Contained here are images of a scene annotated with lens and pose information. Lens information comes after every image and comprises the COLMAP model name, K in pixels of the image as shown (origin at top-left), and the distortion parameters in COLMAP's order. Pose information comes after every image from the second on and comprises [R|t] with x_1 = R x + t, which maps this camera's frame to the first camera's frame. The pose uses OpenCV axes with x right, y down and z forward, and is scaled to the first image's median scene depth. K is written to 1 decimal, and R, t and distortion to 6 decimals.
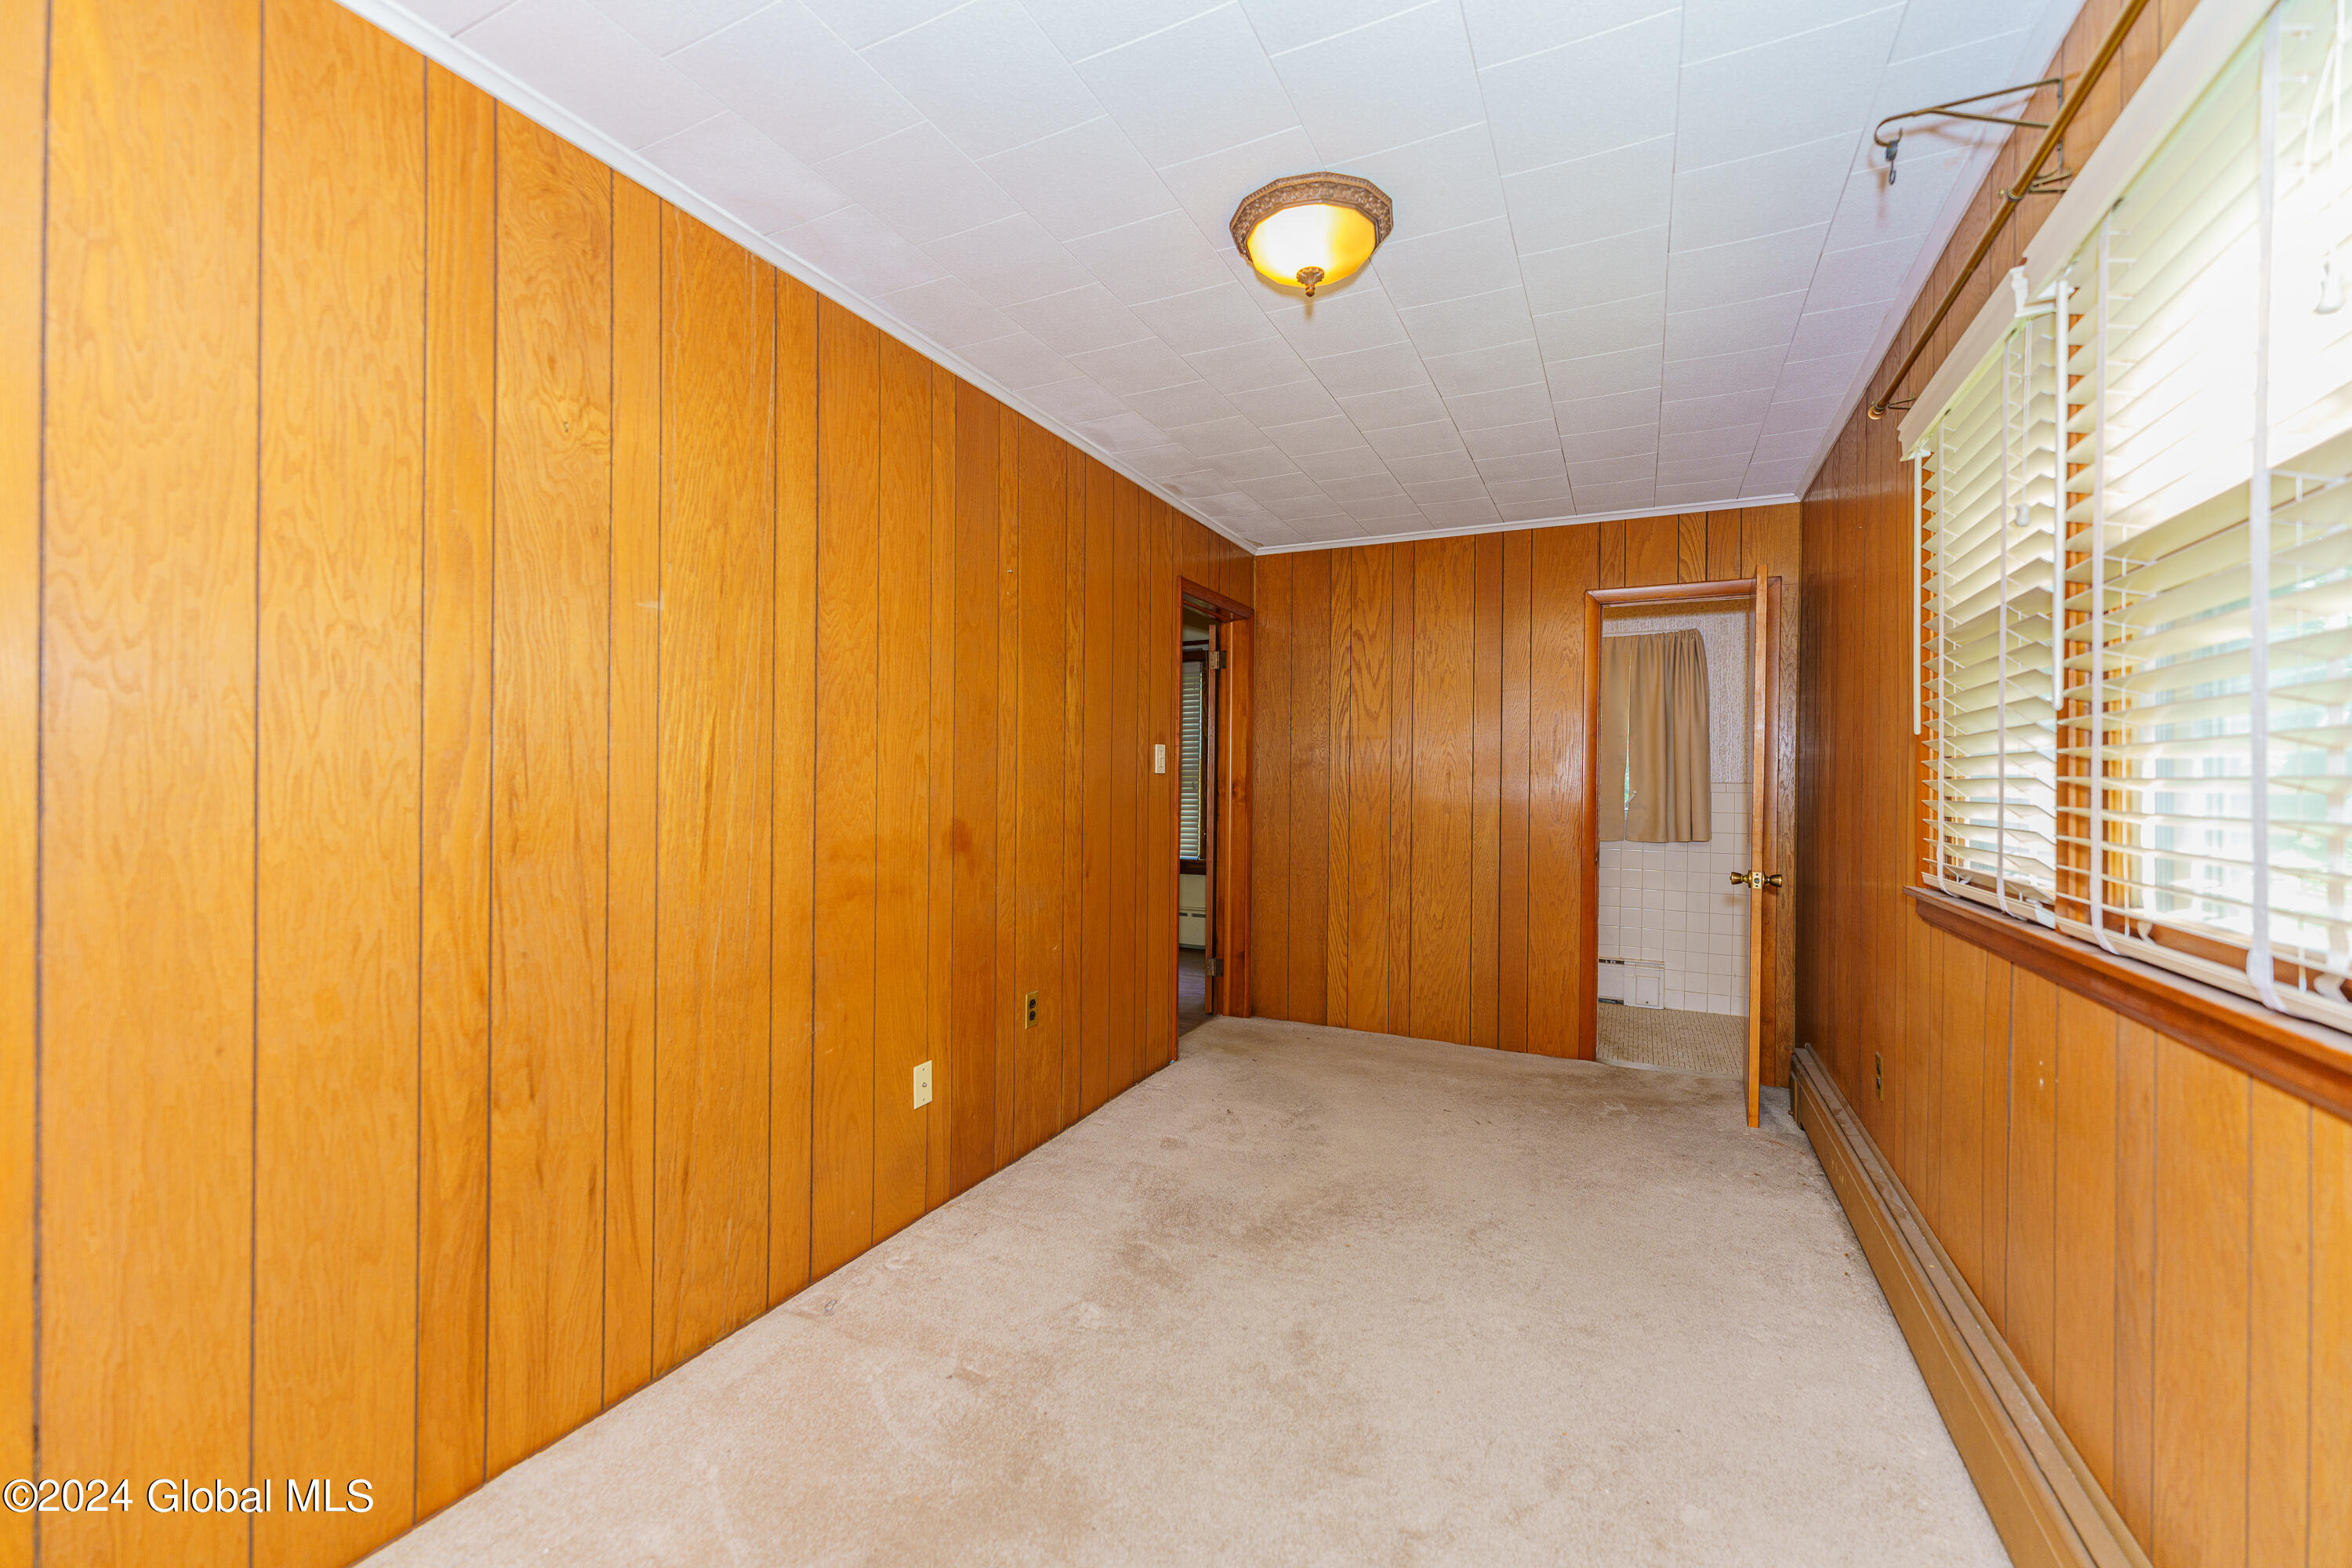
lens RADIAL K [[933.8, 0, 1176.8], [0, 933.8, 783.7], [0, 0, 1]] dist [-0.002125, 0.000068]
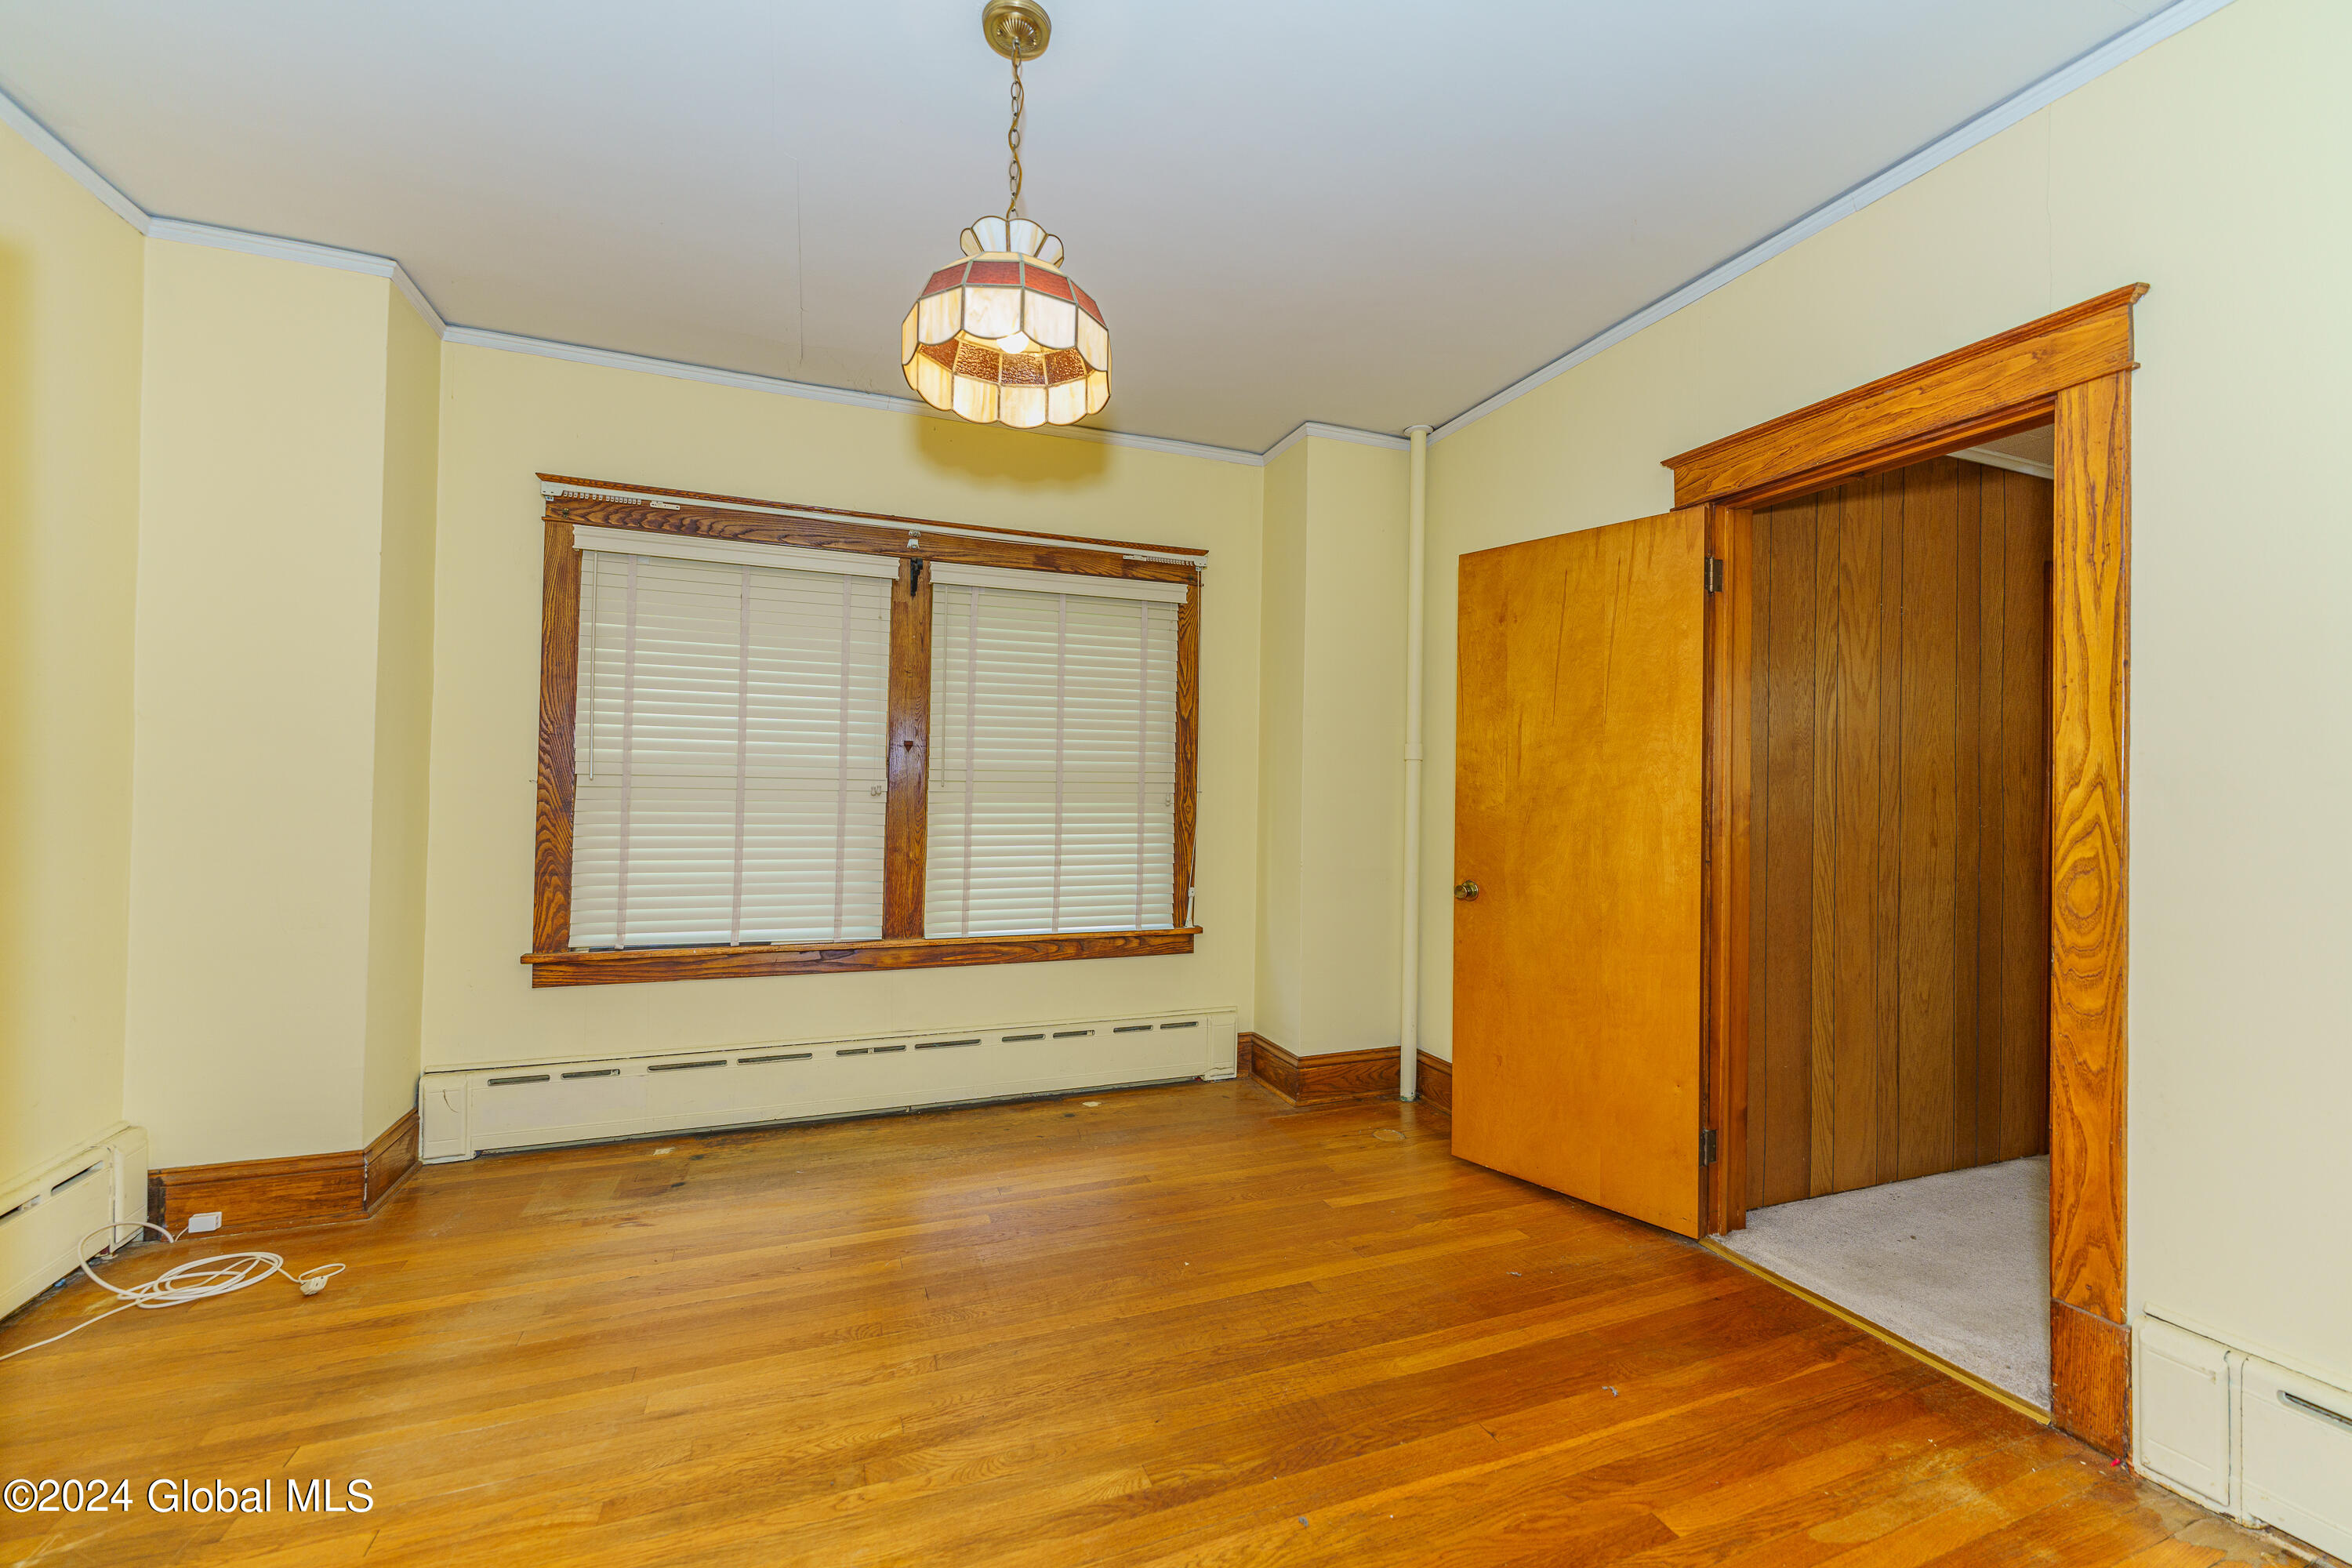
lens RADIAL K [[933.8, 0, 1174.0], [0, 933.8, 782.9], [0, 0, 1]] dist [-0.002125, 0.000068]
pose [[0.676017, 0.013622, 0.736760, -0.588491], [-0.008034, 0.999906, -0.011116, -0.003376], [-0.736842, 0.001595, 0.676063, 0.906786]]
